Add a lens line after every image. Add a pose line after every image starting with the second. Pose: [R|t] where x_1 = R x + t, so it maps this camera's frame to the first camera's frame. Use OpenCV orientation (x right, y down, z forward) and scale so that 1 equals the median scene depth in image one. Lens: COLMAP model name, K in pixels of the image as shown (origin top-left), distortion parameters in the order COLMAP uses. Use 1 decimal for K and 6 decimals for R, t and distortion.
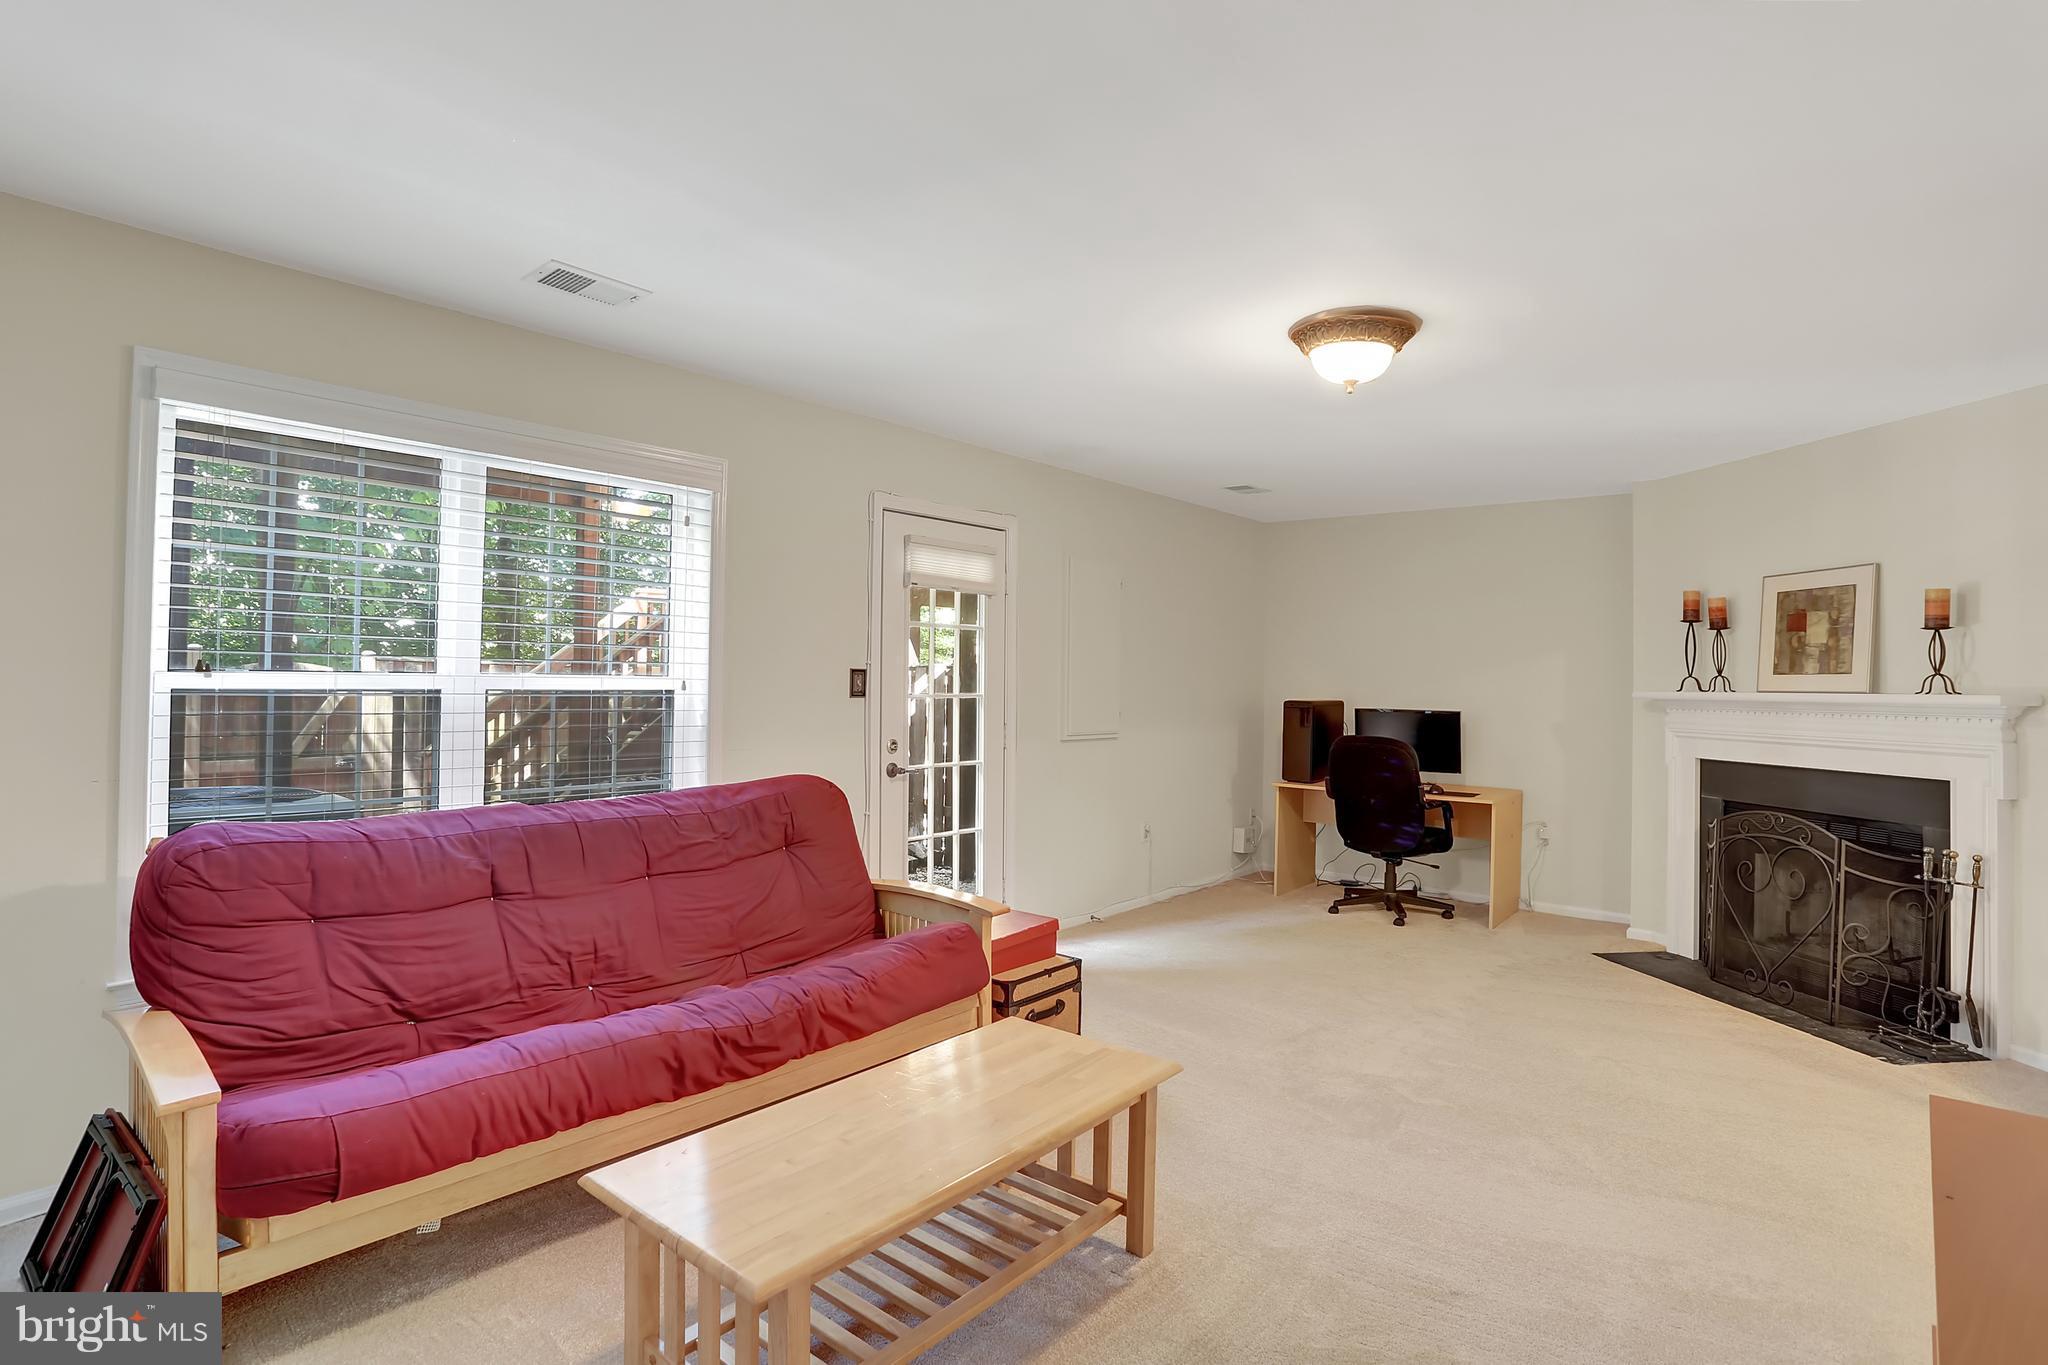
lens RADIAL K [[1023.1, 0, 1021.1], [0, 1023.1, 675.3], [0, 0, 1]] dist [-0.056596, 0.017622]
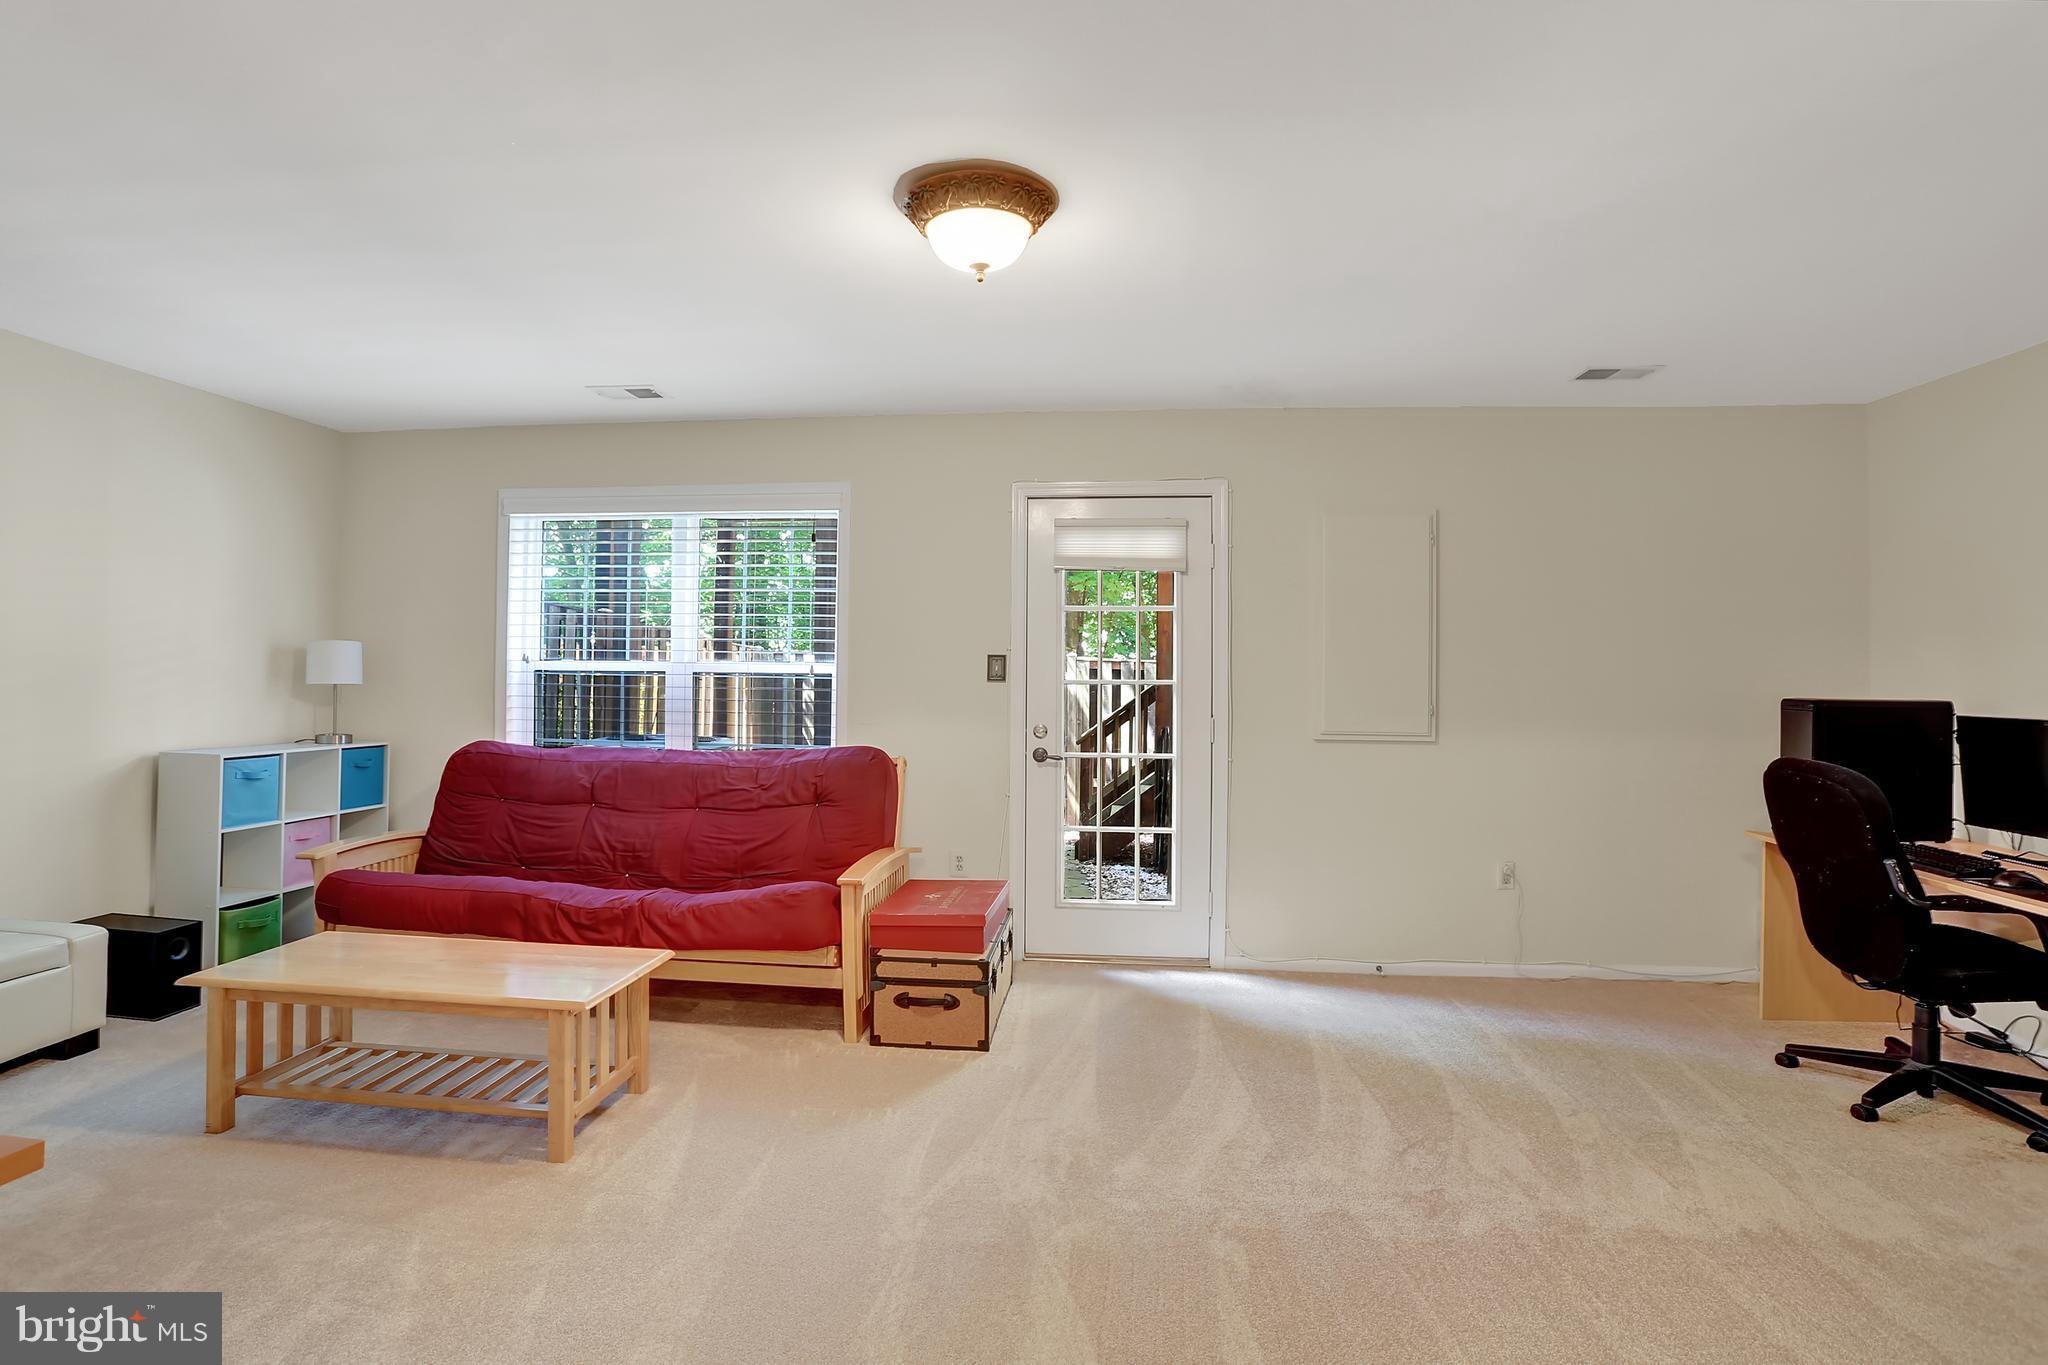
lens RADIAL K [[1023.1, 0, 1021.1], [0, 1023.1, 675.3], [0, 0, 1]] dist [-0.056596, 0.017622]
pose [[0.552753, -0.003000, -0.833340, 0.751086], [0.001146, 0.999995, -0.002840, 0.018601], [0.833345, 0.000615, 0.552753, 0.454580]]
